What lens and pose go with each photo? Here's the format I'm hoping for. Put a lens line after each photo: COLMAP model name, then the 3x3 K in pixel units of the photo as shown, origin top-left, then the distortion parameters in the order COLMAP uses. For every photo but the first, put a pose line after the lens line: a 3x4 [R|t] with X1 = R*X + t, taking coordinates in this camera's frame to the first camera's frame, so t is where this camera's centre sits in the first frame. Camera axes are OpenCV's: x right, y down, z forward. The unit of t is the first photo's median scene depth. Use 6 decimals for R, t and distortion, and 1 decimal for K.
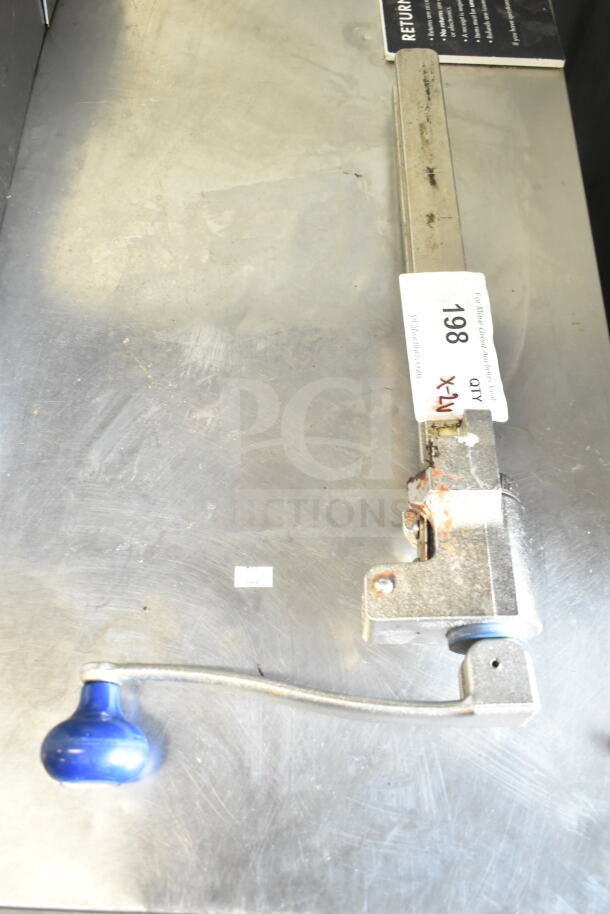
lens RADIAL K [[787.5, 0, 303.1], [0, 787.5, 459.6], [0, 0, 1]] dist [-0.009312, 0.001518]
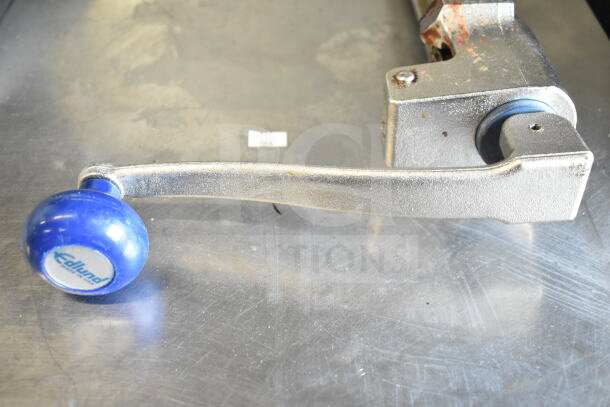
lens RADIAL K [[652.9, 0, 306.5], [0, 652.9, 201.5], [0, 0, 1]] dist [0.012317, 0.000000]
pose [[0.999676, -0.018879, 0.017088, -0.033692], [0.023459, 0.943834, -0.329585, 0.556979], [-0.009906, 0.329879, 0.943971, 0.299404]]
